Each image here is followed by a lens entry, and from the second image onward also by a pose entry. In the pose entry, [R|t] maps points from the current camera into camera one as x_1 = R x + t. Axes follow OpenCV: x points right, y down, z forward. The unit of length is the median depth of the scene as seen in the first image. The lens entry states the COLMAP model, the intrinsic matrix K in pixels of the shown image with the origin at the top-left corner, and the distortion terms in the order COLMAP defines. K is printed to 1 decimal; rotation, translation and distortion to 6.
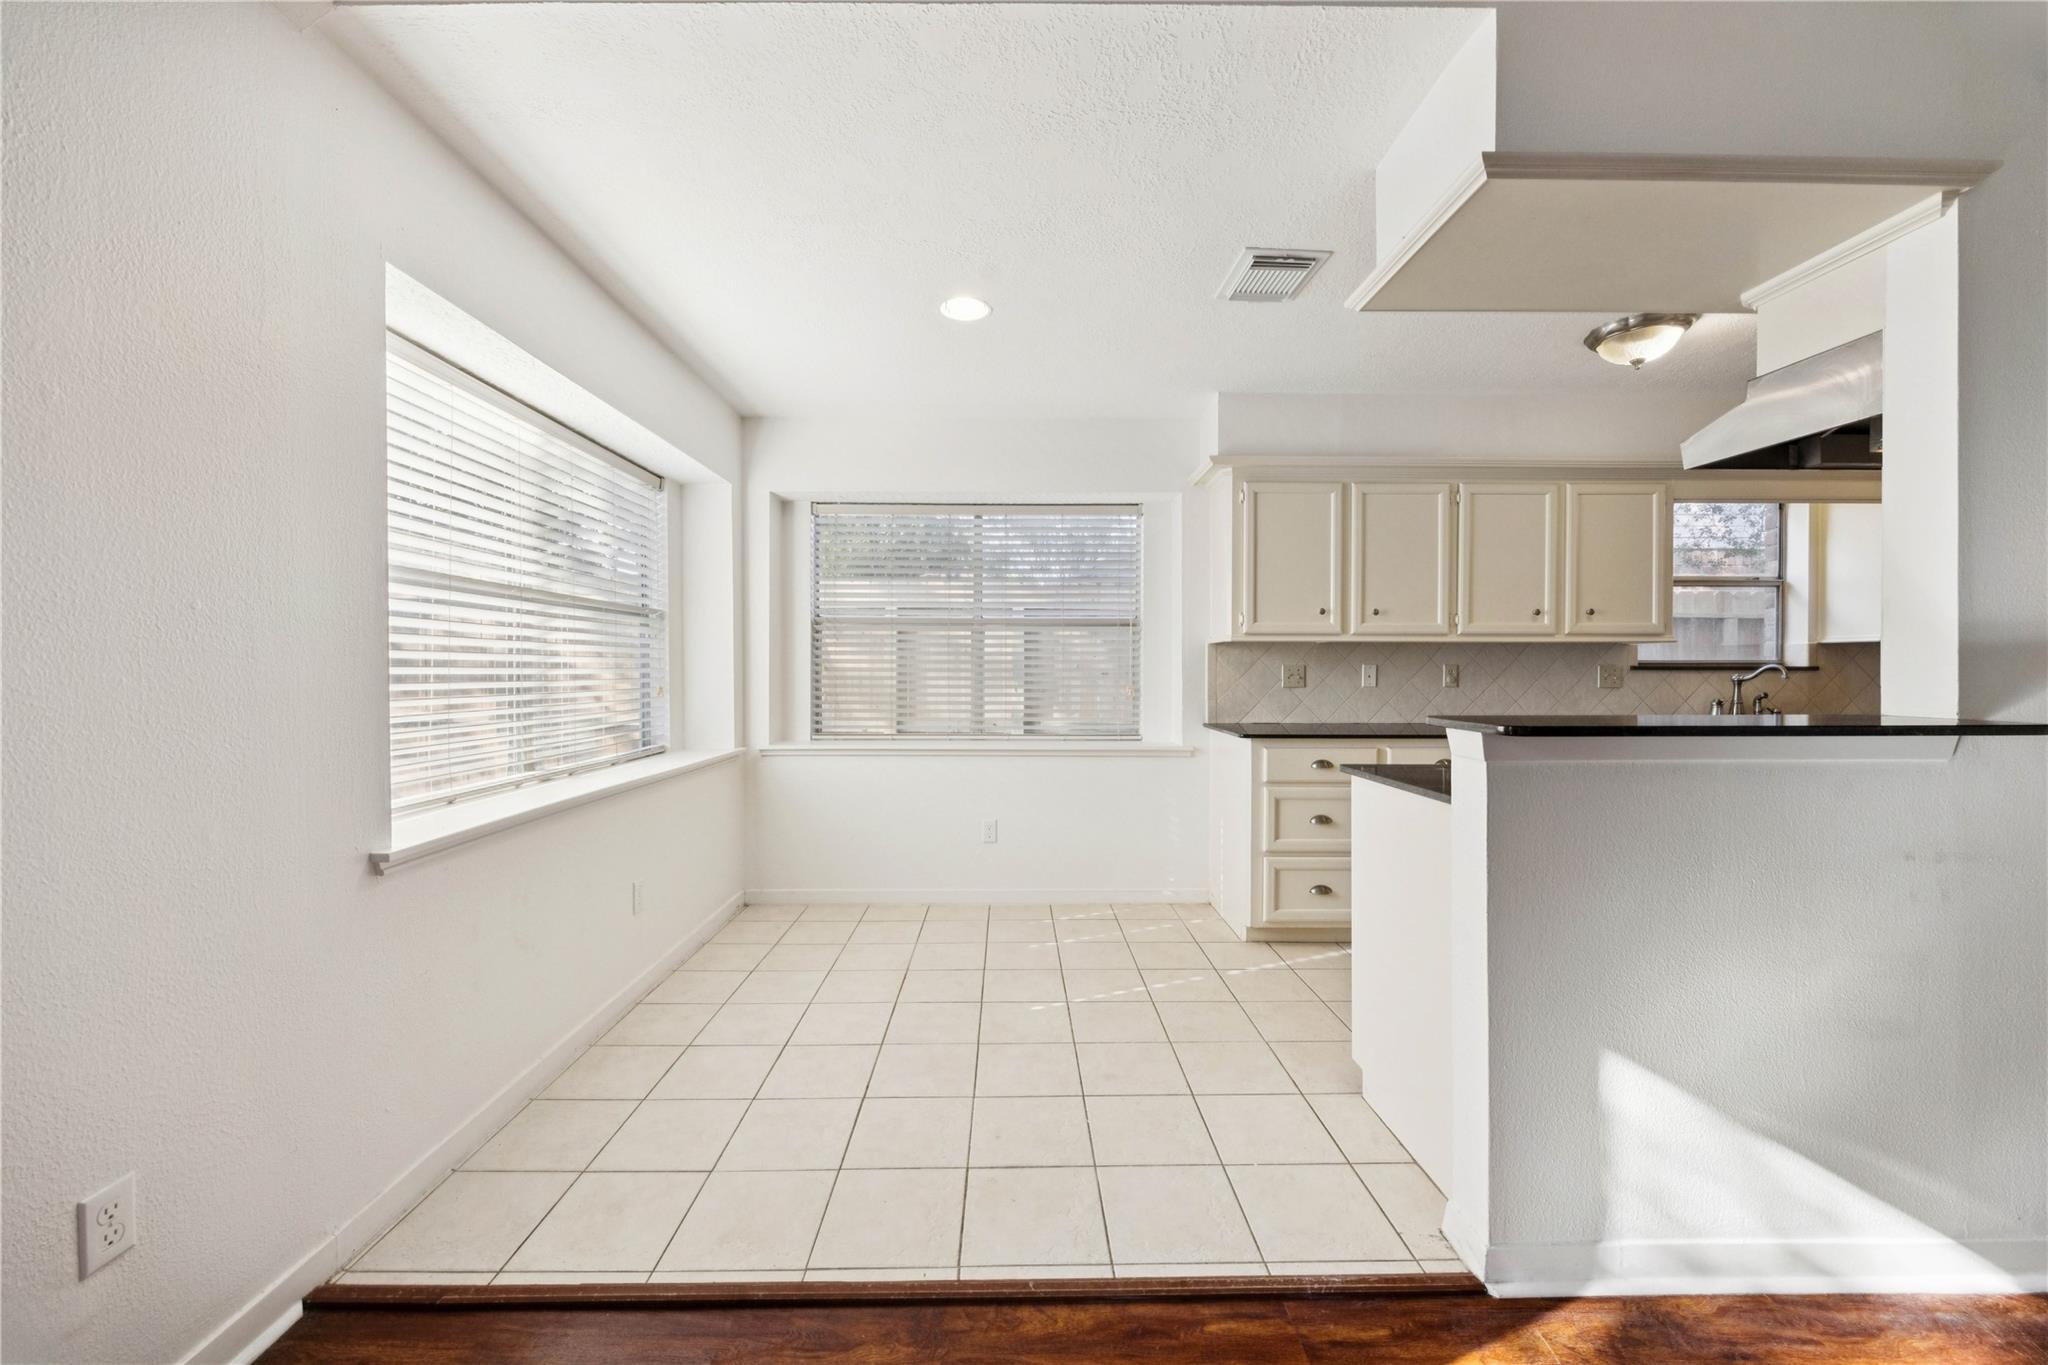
lens RADIAL K [[775.6, 0, 1023.2], [0, 775.6, 677.1], [0, 0, 1]] dist [-0.003269, 0.000476]
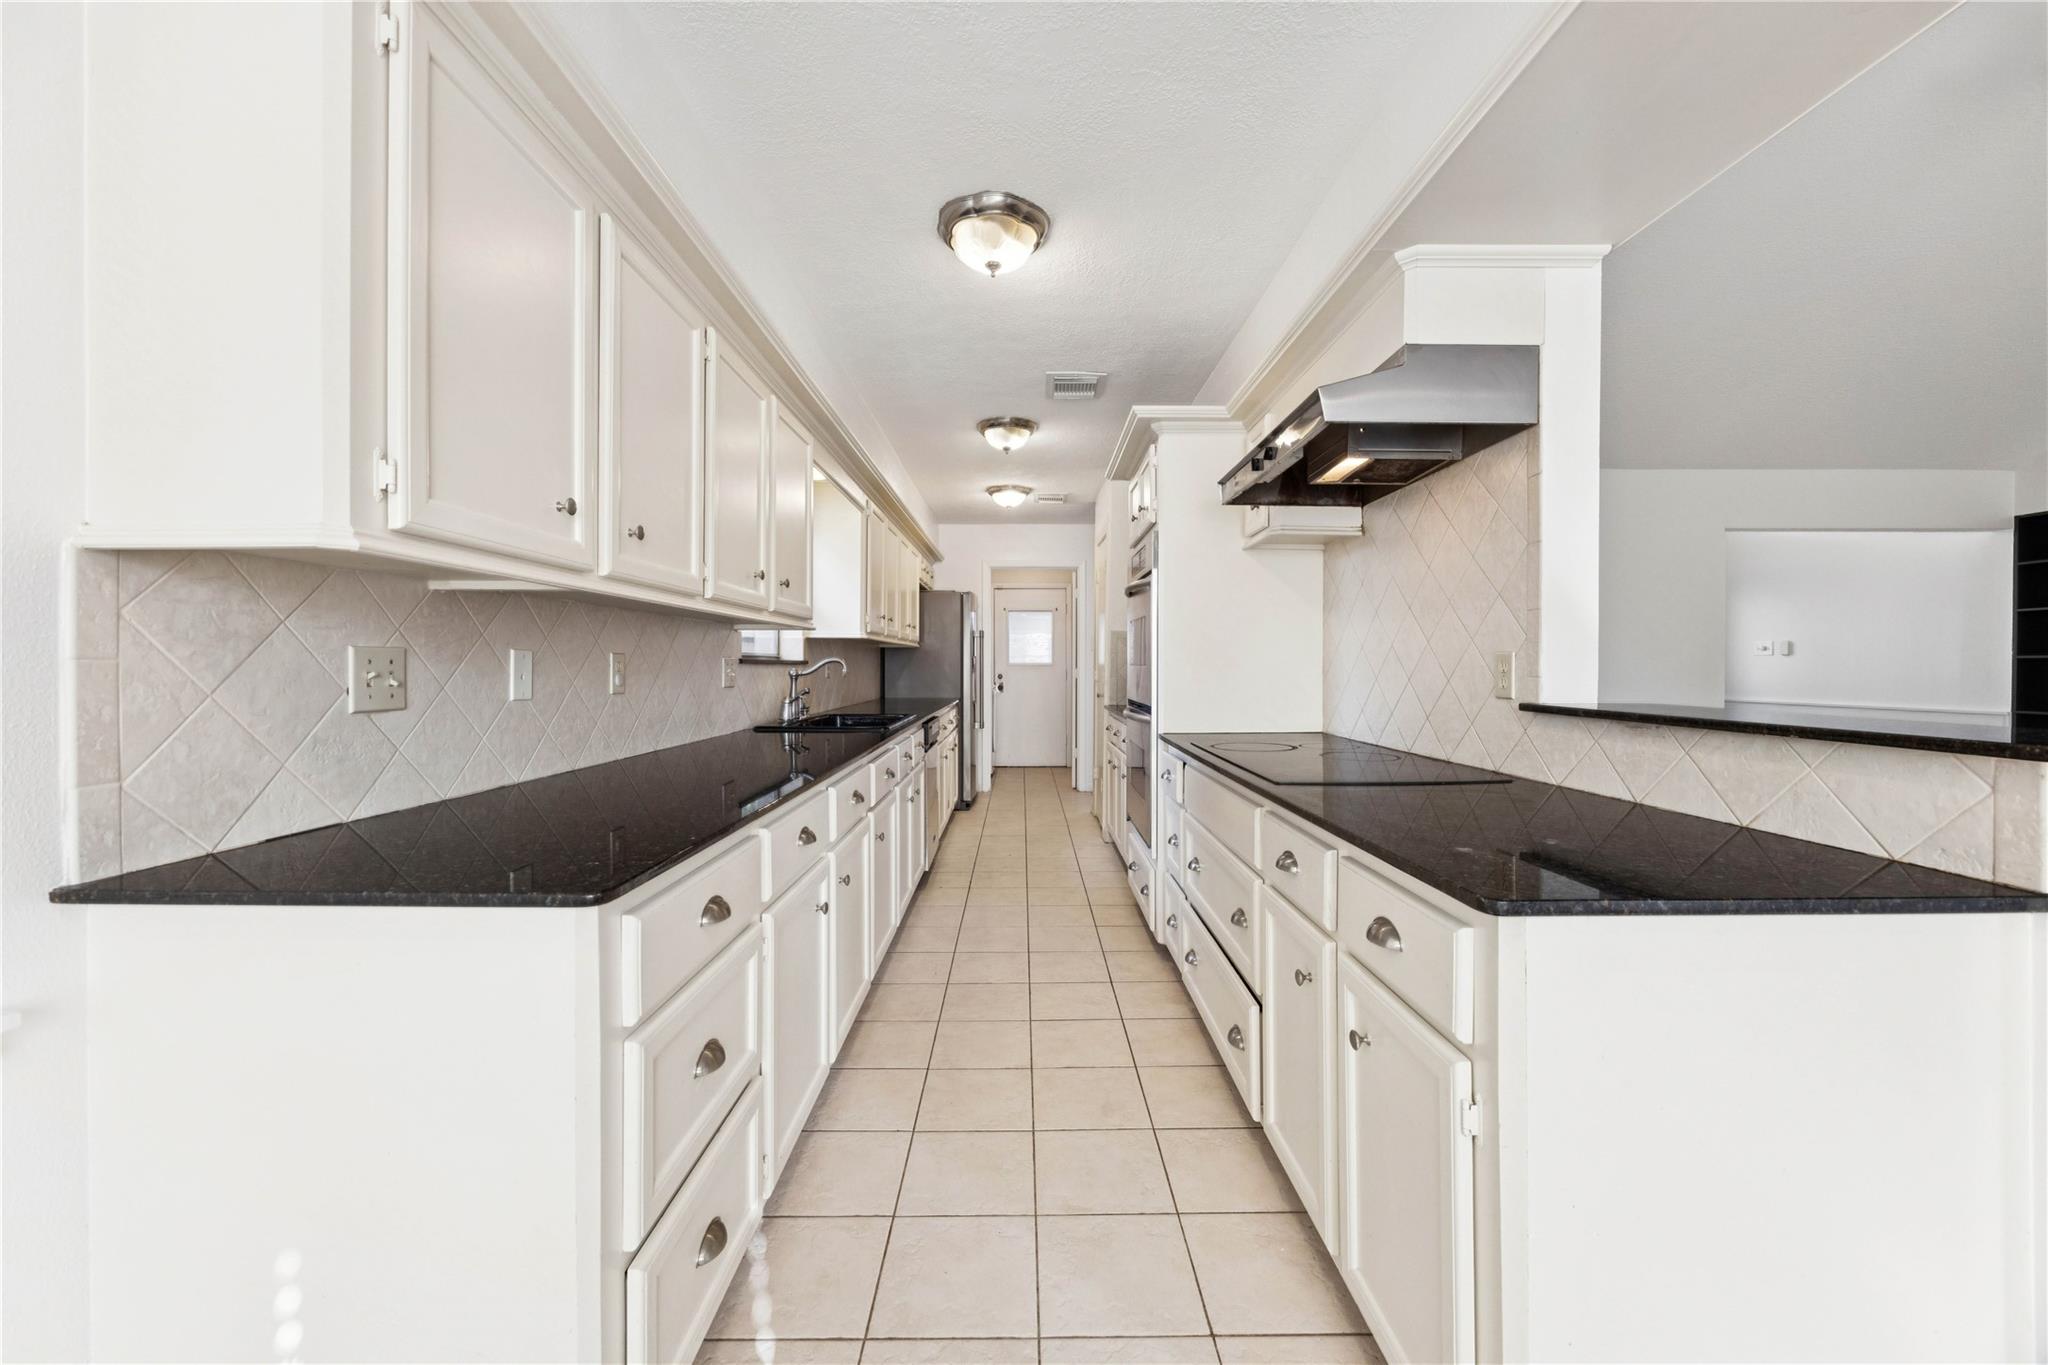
lens RADIAL K [[775.6, 0, 1028.1], [0, 775.6, 680.6], [0, 0, 1]] dist [-0.003269, 0.000476]
pose [[0.007233, -0.018995, 0.999793, 0.004774], [0.011283, 0.999757, 0.018913, -0.003600], [-0.999910, 0.011144, 0.007446, 0.708839]]
